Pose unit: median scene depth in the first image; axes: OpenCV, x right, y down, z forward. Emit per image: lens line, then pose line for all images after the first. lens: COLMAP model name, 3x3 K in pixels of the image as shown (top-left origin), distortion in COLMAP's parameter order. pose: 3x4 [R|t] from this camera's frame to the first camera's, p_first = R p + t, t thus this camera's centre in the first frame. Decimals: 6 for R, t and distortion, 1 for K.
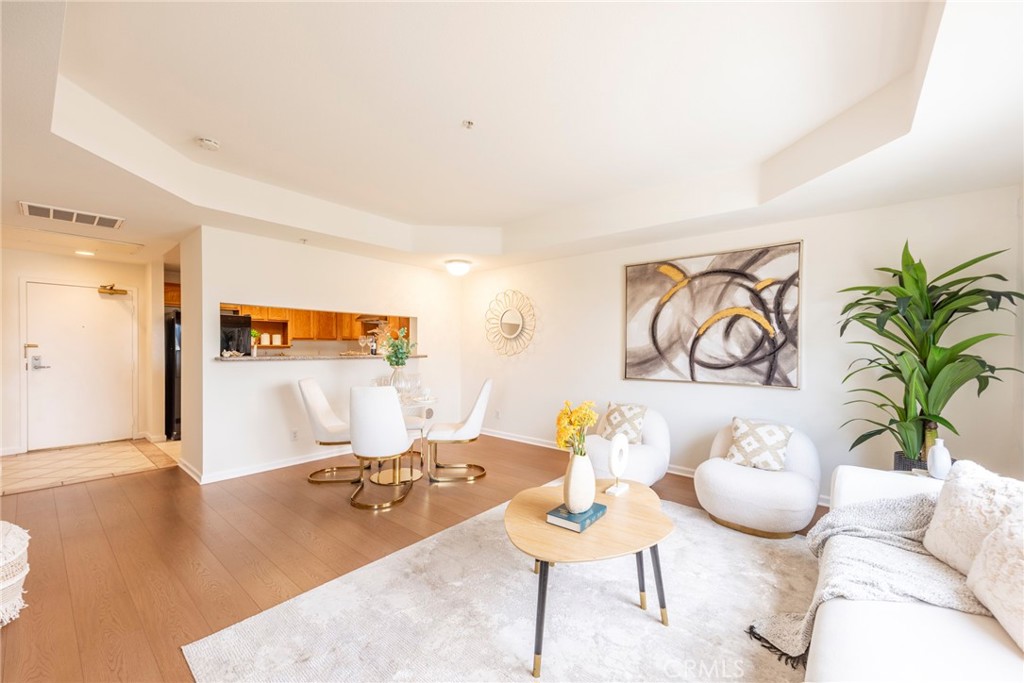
lens RADIAL K [[399.3, 0, 509.2], [0, 399.3, 352.4], [0, 0, 1]] dist [0.016032, -0.007238]
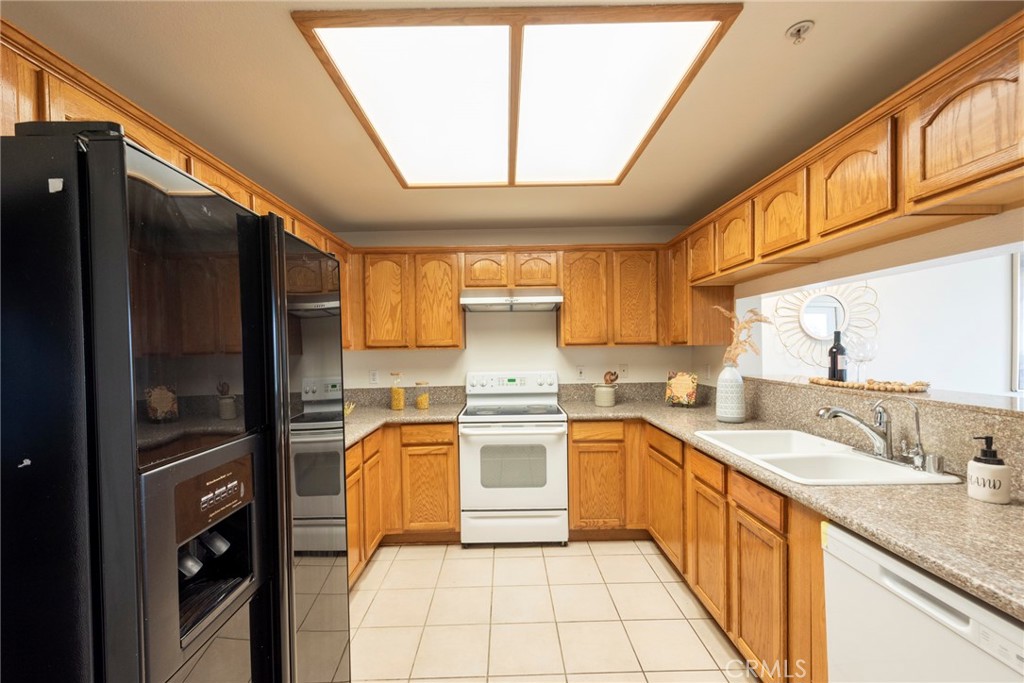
lens RADIAL K [[410.1, 0, 509.5], [0, 410.1, 352.2], [0, 0, 1]] dist [0.002177, -0.000340]
pose [[0.757036, -0.027938, 0.652775, -1.116525], [0.031521, 0.999484, 0.006220, -0.051300], [-0.652612, 0.015867, 0.757526, 1.171032]]
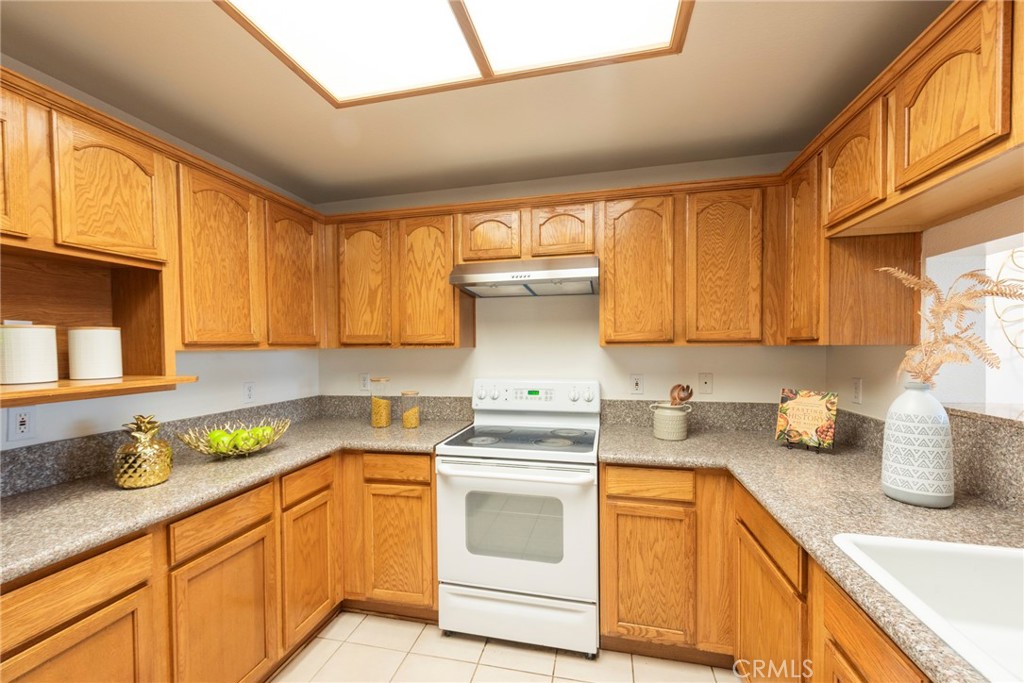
lens RADIAL K [[410.1, 0, 509.5], [0, 410.1, 352.2], [0, 0, 1]] dist [0.002177, -0.000340]
pose [[0.889062, -0.023439, 0.457186, -0.869868], [0.023120, 0.999713, 0.006295, -0.051349], [-0.457202, 0.004973, 0.889349, 1.290044]]
